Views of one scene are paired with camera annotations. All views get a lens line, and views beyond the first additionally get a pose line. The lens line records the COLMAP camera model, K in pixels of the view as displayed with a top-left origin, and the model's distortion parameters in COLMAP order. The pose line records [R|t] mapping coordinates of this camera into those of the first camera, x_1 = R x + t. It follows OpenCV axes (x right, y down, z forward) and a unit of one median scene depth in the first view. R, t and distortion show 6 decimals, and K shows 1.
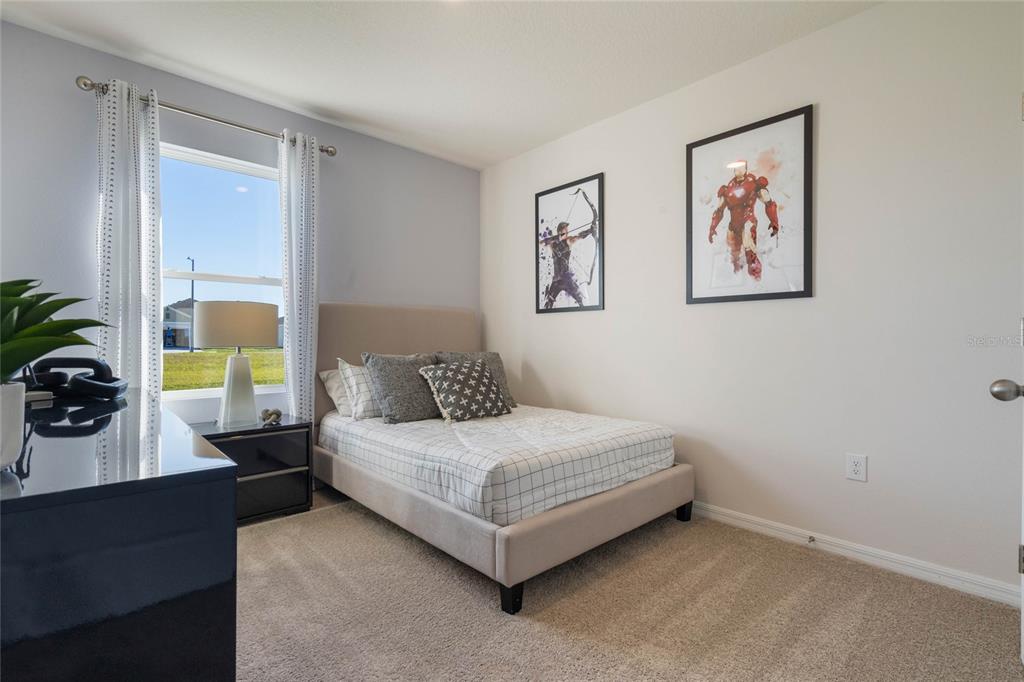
lens RADIAL K [[470.7, 0, 517.1], [0, 470.7, 340.5], [0, 0, 1]] dist [0.000002, 0.000585]
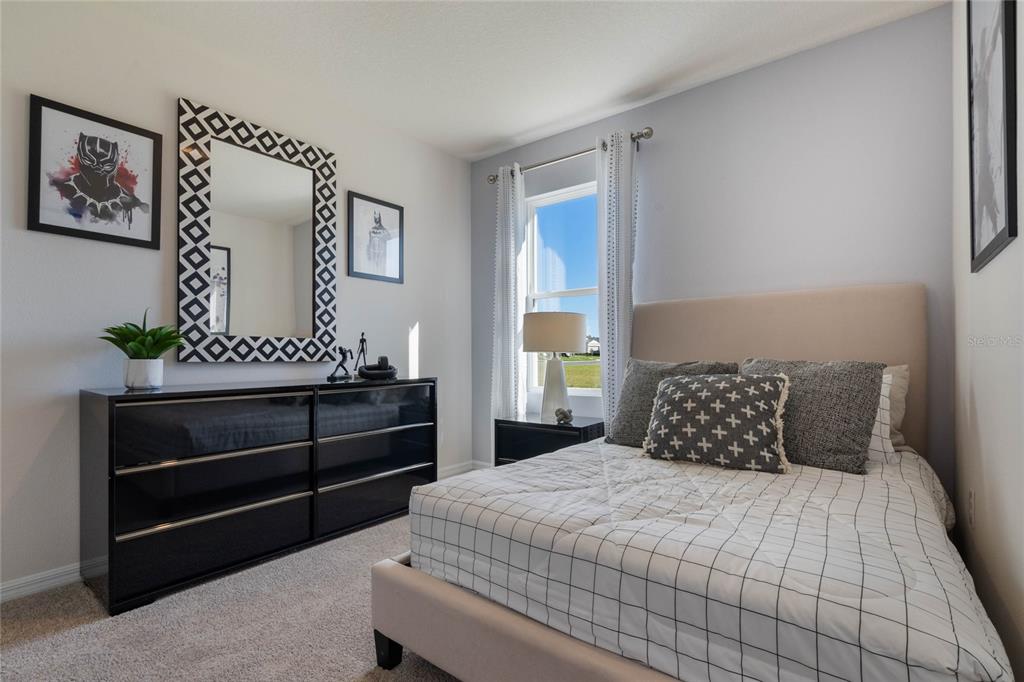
lens RADIAL K [[498.3, 0, 512.0], [0, 498.3, 341.0], [0, 0, 1]] dist [0.000935, 0.000267]
pose [[0.135234, -0.021130, -0.990588, 0.582891], [0.009315, 0.999756, -0.020054, 0.013537], [0.990770, -0.006515, 0.135398, 0.708672]]
